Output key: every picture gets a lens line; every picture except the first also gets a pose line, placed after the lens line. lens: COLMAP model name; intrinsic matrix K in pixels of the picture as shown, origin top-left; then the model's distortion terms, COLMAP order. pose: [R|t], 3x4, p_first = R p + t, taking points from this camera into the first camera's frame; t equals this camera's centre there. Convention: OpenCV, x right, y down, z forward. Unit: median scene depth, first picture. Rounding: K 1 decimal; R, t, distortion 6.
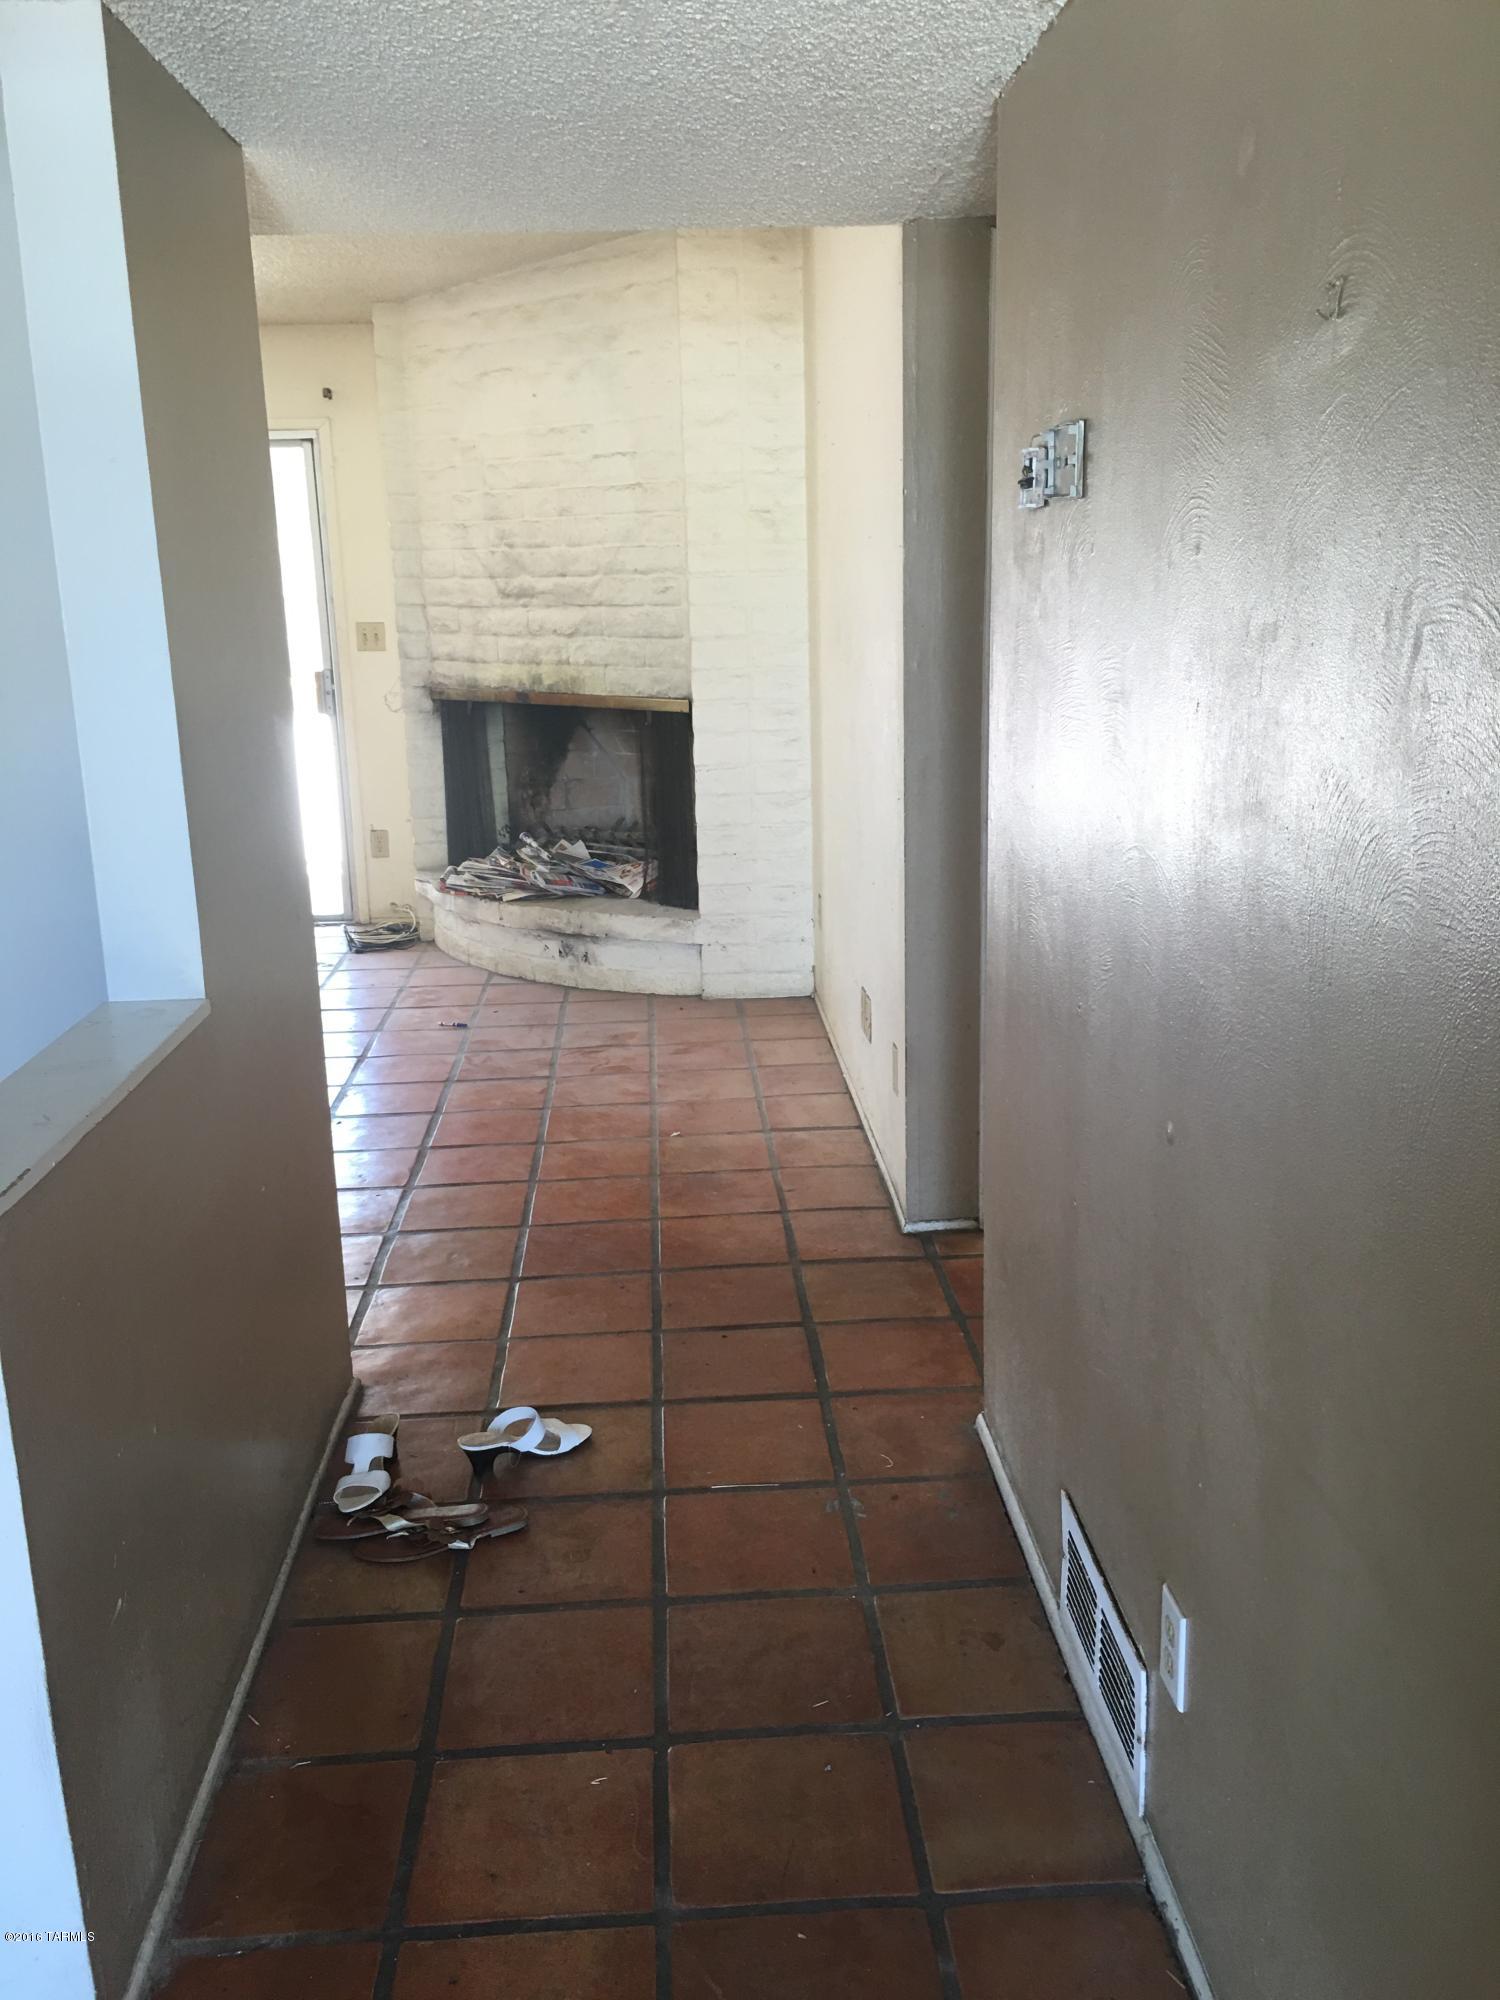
lens RADIAL K [[1704.9, 0, 750.0], [0, 1704.9, 1000.0], [0, 0, 1]] dist [0.095931, -0.171233]
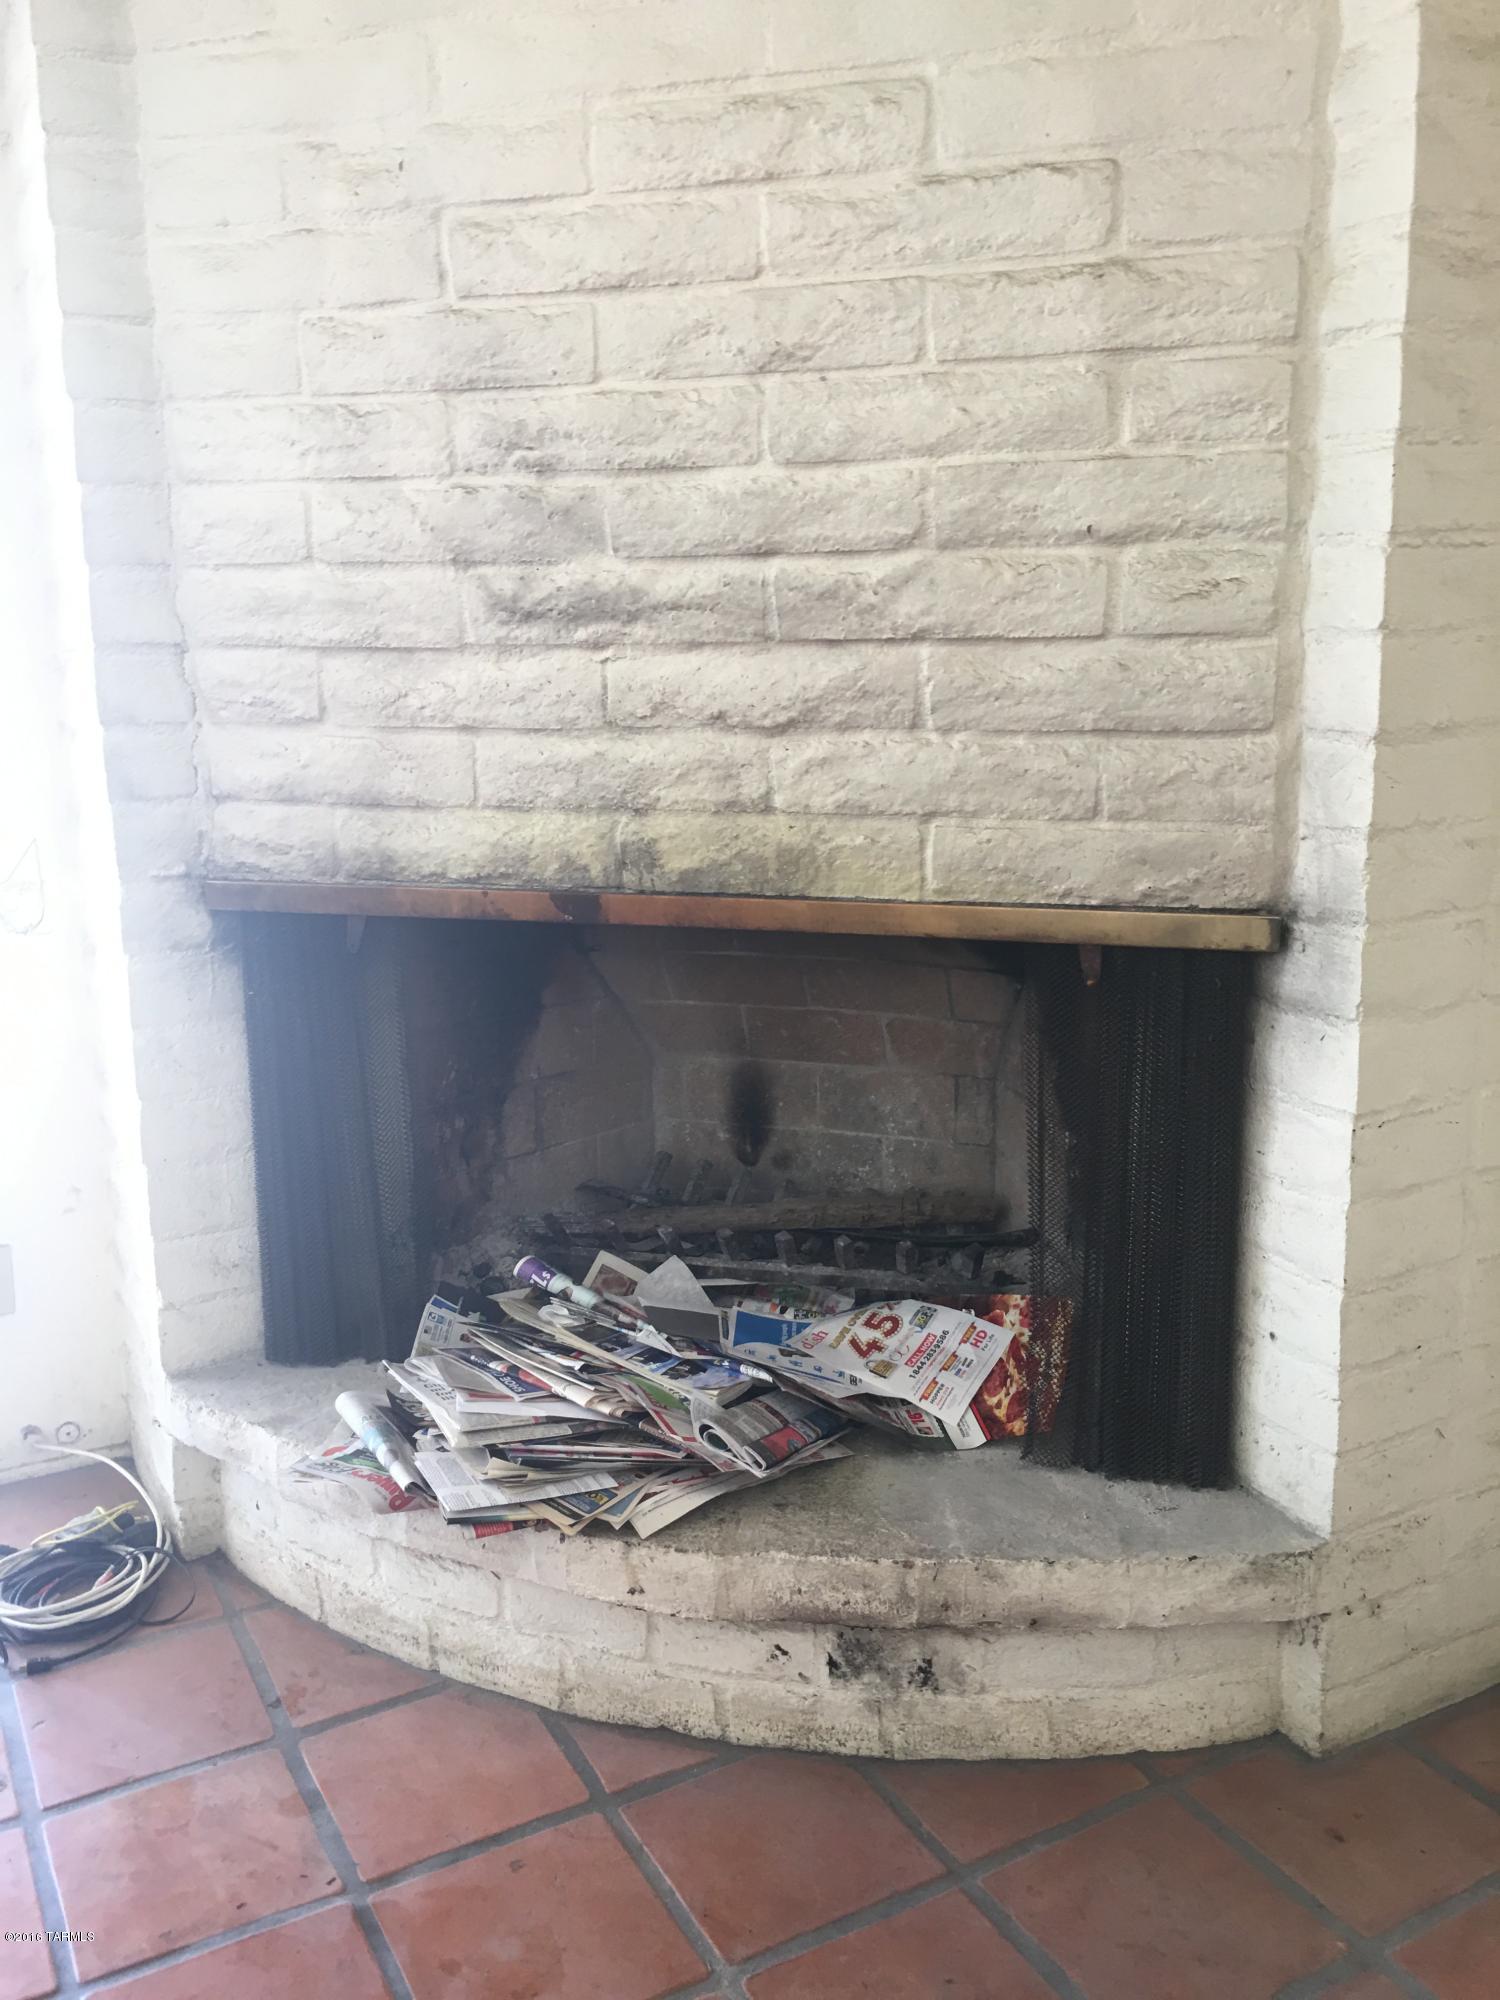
lens RADIAL K [[1704.9, 0, 750.0], [0, 1704.9, 1000.0], [0, 0, 1]] dist [0.095931, -0.171233]
pose [[0.907672, -0.083190, 0.411352, -0.250151], [0.097574, 0.995129, -0.014052, -0.151956], [-0.408179, 0.052892, 0.911368, 0.681201]]
